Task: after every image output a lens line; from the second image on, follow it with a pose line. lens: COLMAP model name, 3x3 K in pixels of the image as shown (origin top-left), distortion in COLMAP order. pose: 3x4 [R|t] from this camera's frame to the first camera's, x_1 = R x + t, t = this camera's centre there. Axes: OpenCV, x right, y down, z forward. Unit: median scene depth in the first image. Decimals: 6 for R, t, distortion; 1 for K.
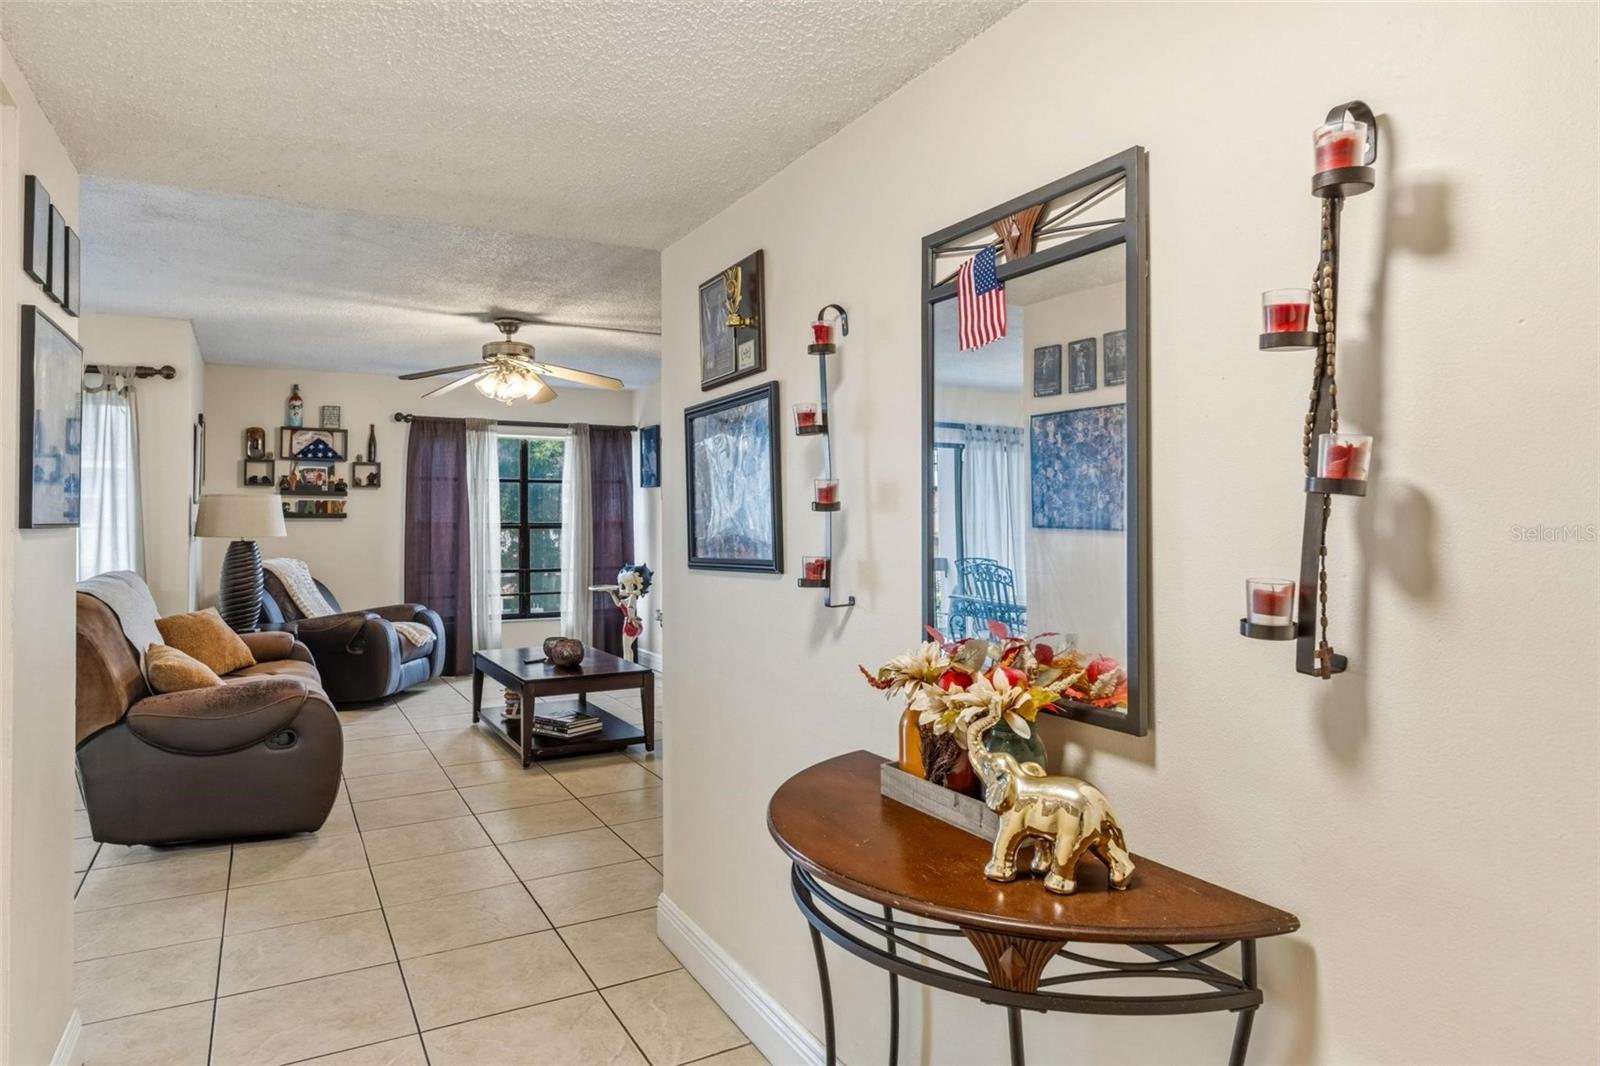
lens RADIAL K [[982.3, 0, 805.2], [0, 982.3, 502.8], [0, 0, 1]] dist [0.001985, 0.000427]
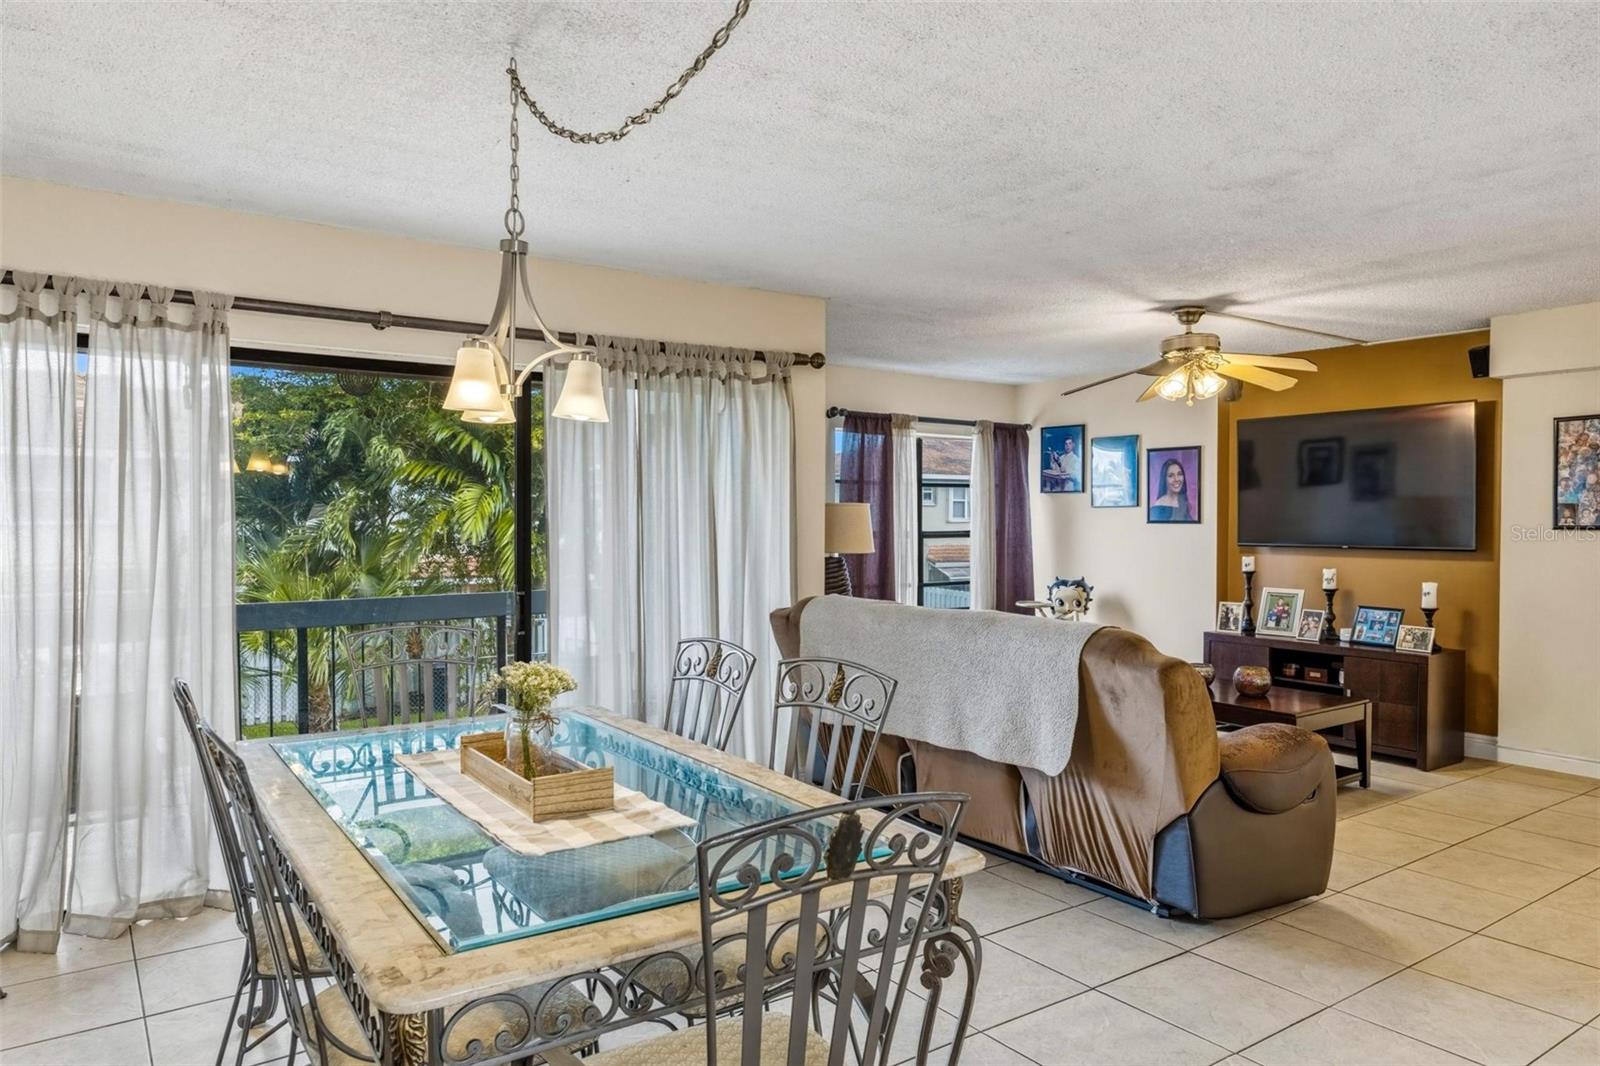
lens RADIAL K [[1051.0, 0, 803.8], [0, 1051.0, 541.4], [0, 0, 1]] dist [0.002931, 0.000621]
pose [[0.994000, 0.002696, 0.109351, -0.557853], [-0.007126, 0.999169, 0.040136, -0.009189], [-0.109152, -0.040674, 0.993193, 0.066073]]
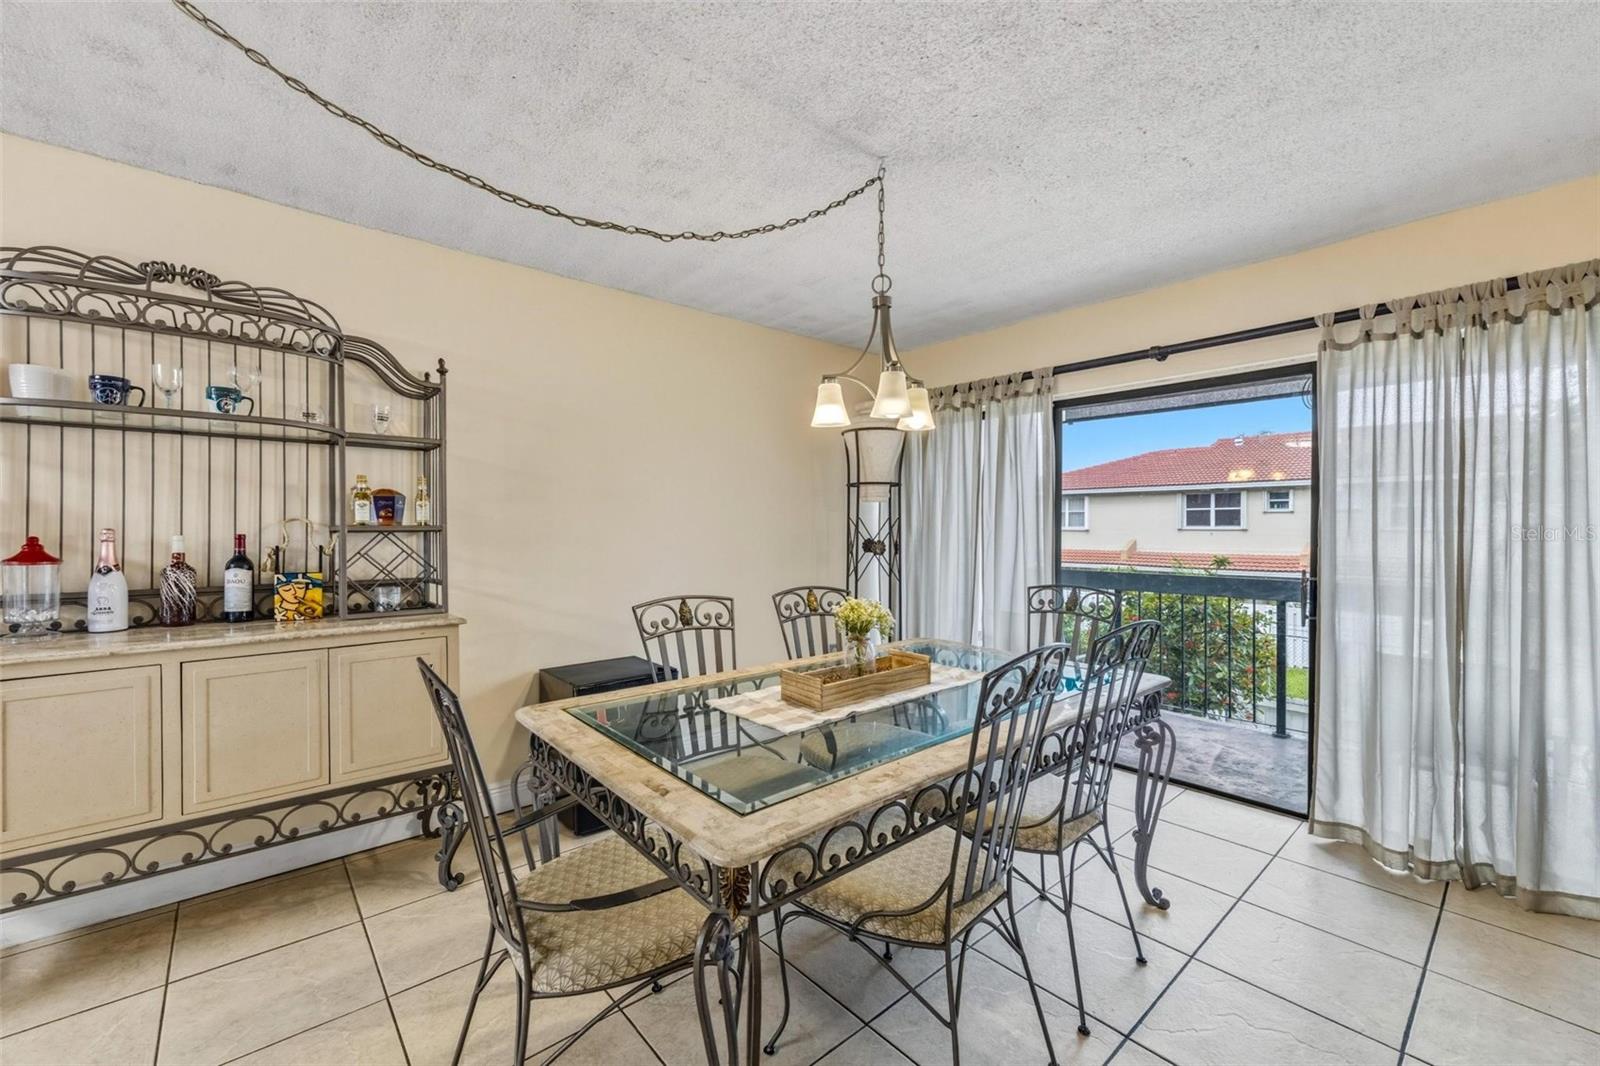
lens RADIAL K [[645.3, 0, 796.4], [0, 645.3, 529.8], [0, 0, 1]] dist [-0.001555, 0.000236]
pose [[0.207103, 0.009492, -0.978273, -0.352837], [0.014929, 0.999806, 0.012862, 0.007219], [0.978205, -0.017268, 0.206921, 0.299289]]
